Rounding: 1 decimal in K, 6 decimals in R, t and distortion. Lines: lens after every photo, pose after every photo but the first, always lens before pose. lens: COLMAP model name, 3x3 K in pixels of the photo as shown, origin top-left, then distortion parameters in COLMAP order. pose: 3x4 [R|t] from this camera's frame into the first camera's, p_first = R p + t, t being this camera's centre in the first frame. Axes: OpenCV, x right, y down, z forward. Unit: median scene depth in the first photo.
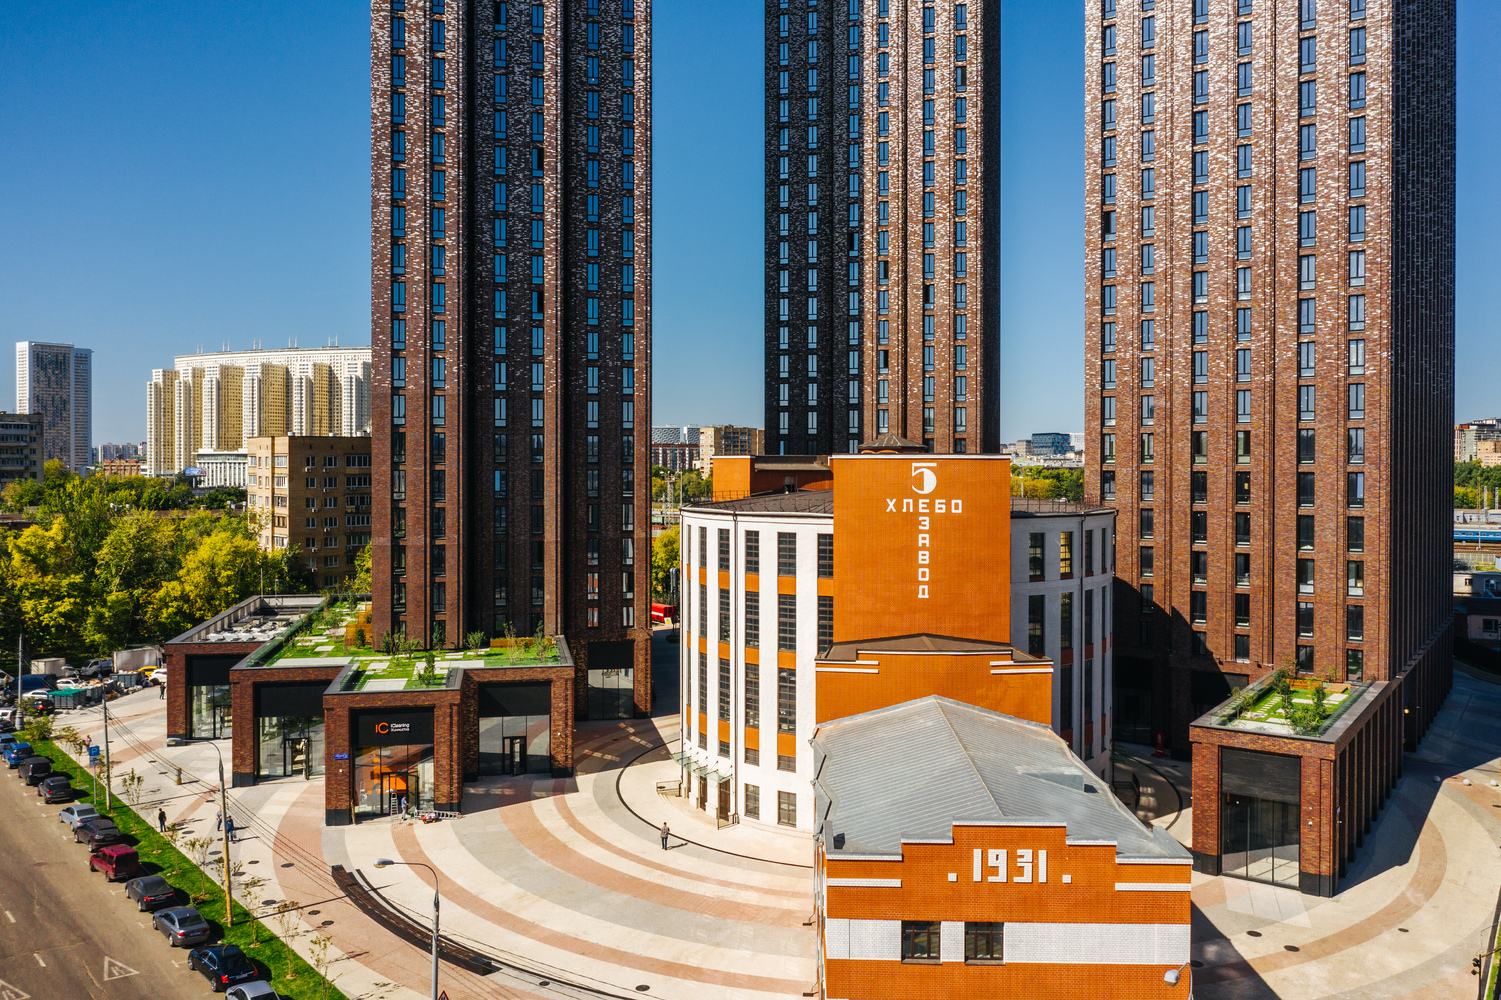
lens RADIAL K [[1201.8, 0, 750.5], [0, 1201.8, 500.0], [0, 0, 1]] dist [-0.009430, -0.000241]
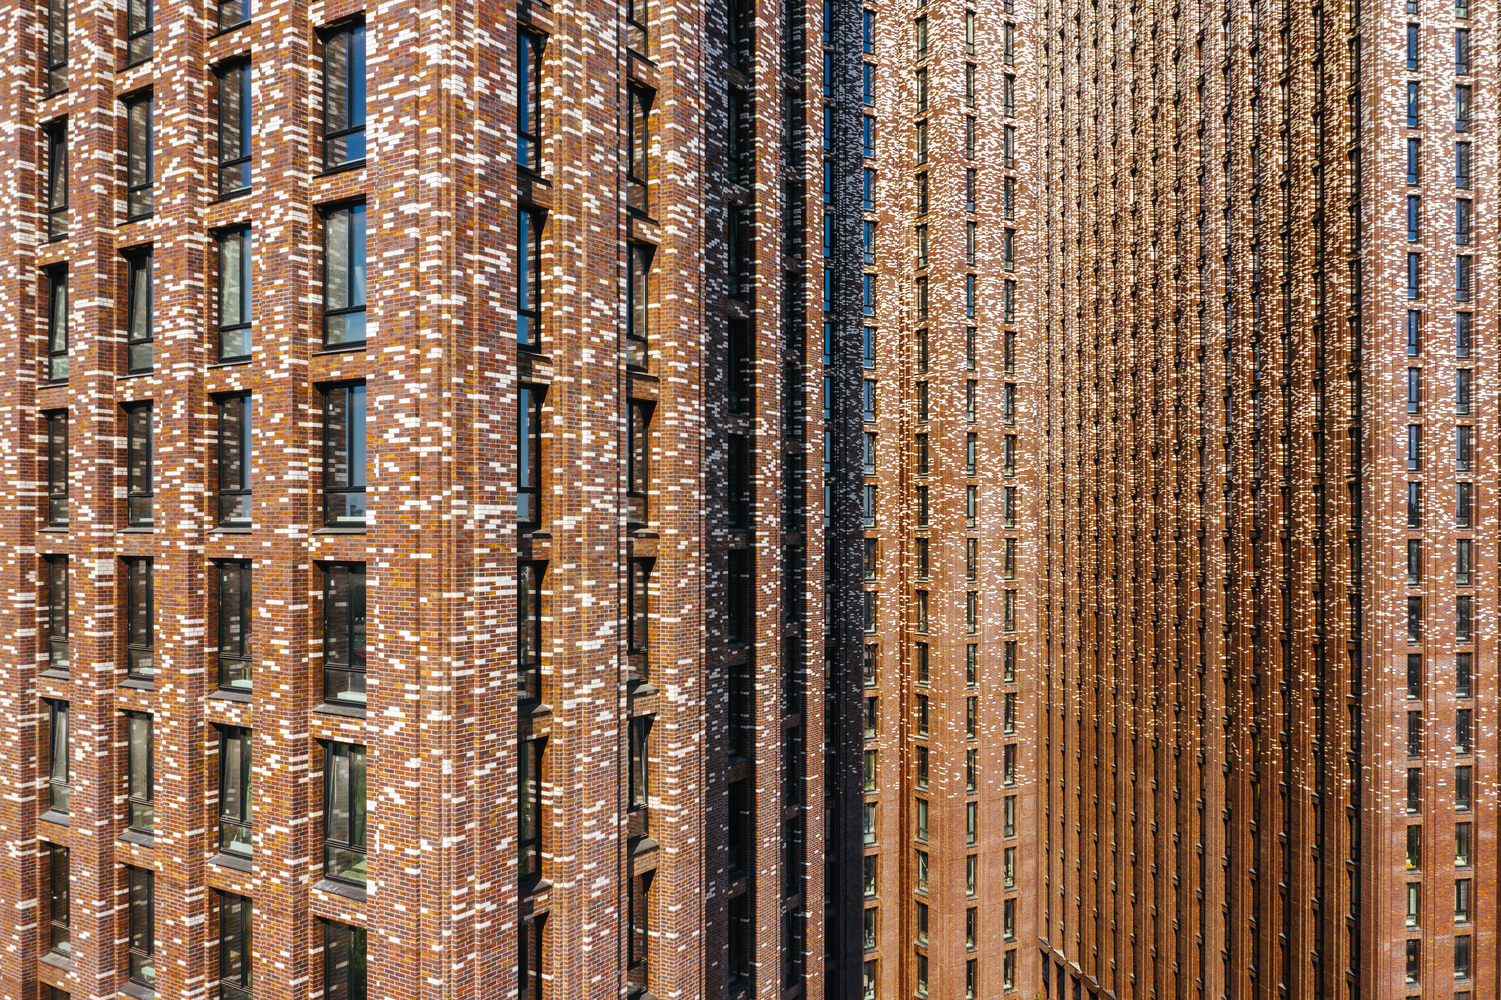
lens RADIAL K [[1201.8, 0, 750.5], [0, 1201.8, 500.0], [0, 0, 1]] dist [-0.009430, -0.000241]
pose [[0.691778, 0.017754, 0.721892, -0.401365], [0.003564, 0.999602, -0.027999, -0.240548], [-0.722101, 0.021941, 0.691439, 0.796682]]
